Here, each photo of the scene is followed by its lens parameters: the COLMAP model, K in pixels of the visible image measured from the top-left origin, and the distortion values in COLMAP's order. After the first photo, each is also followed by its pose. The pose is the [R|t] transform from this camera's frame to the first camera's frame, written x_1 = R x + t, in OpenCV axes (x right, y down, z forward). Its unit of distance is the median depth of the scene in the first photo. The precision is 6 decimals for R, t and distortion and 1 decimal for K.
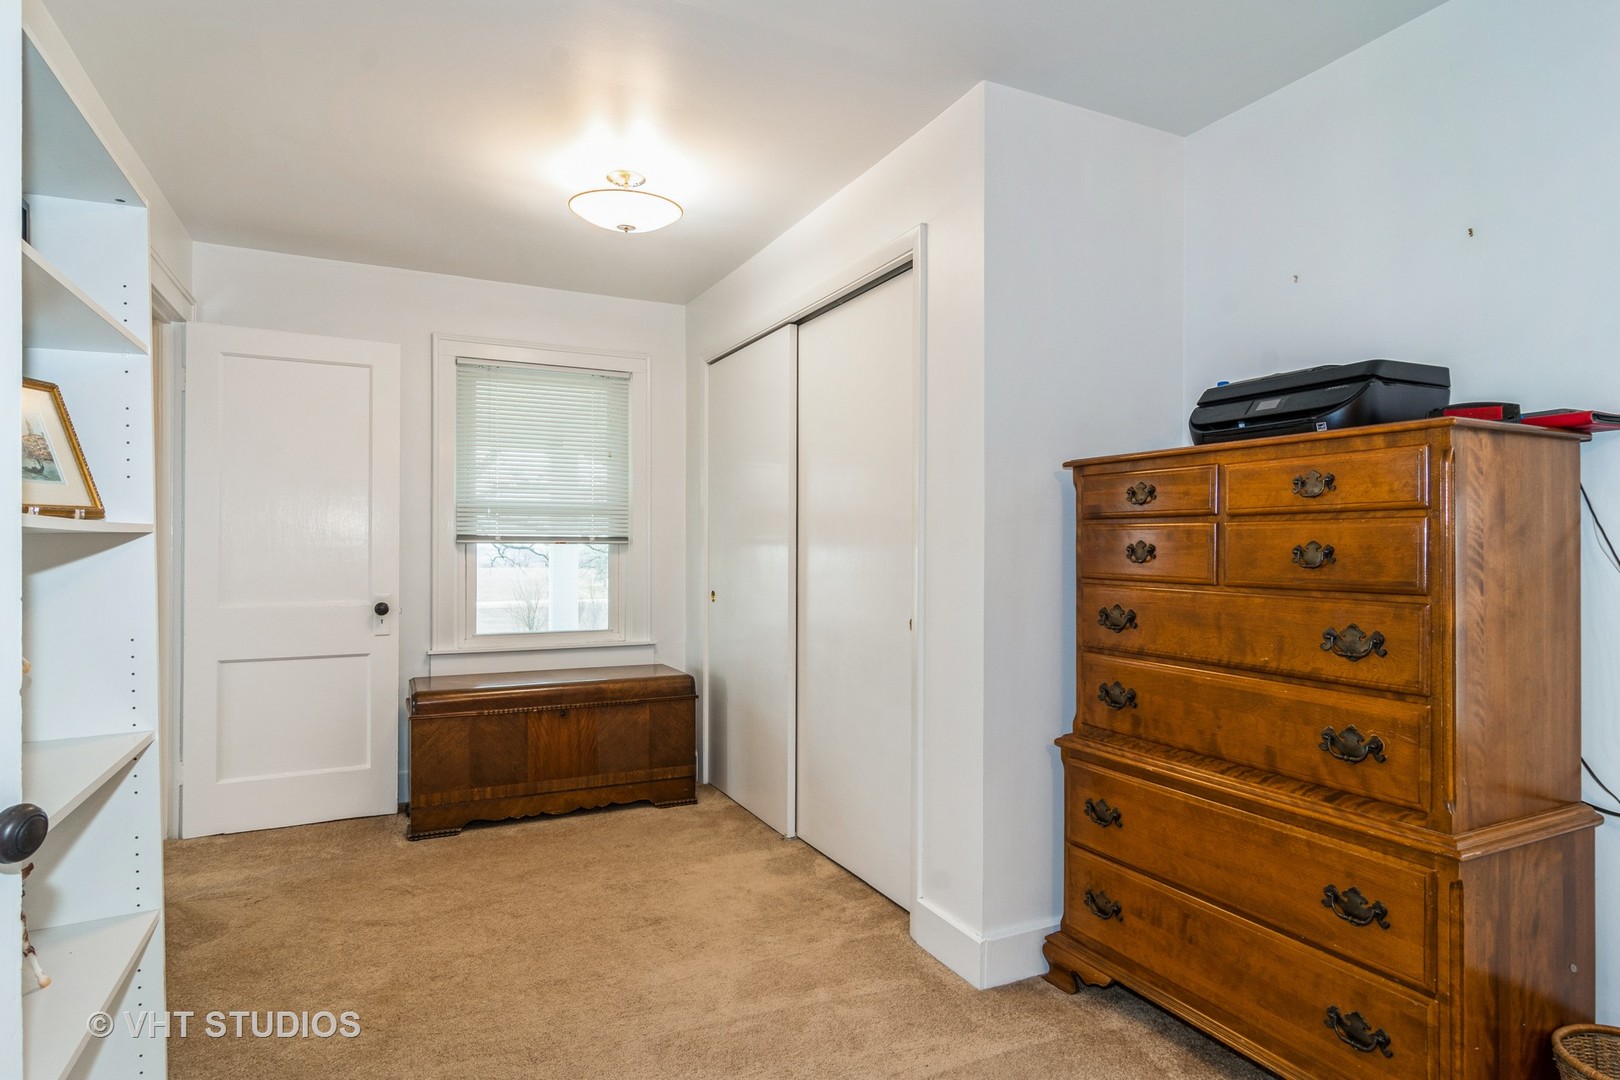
lens RADIAL K [[871.9, 0, 809.0], [0, 871.9, 550.5], [0, 0, 1]] dist [-0.006472, 0.000409]
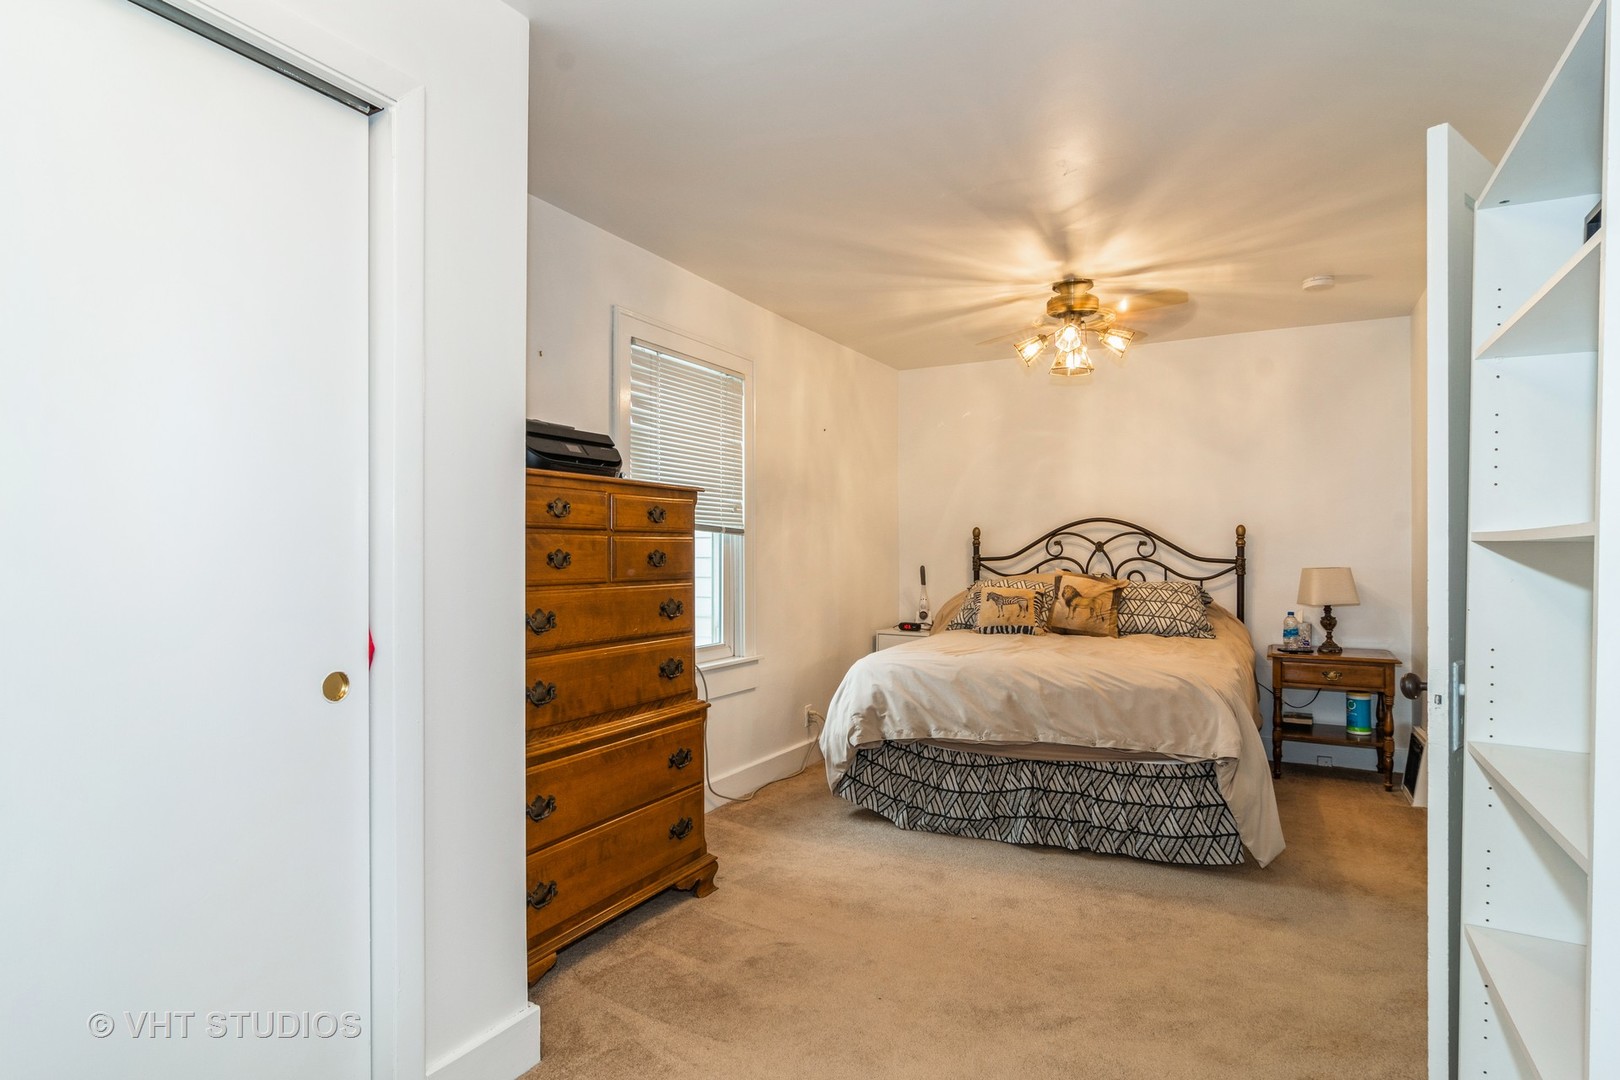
lens RADIAL K [[871.9, 0, 808.9], [0, 871.9, 536.2], [0, 0, 1]] dist [-0.006472, 0.000409]
pose [[-0.590133, 0.006036, 0.807284, -0.793951], [-0.001584, 0.999961, -0.008635, -0.020382], [-0.807305, -0.006375, -0.590100, 1.534227]]
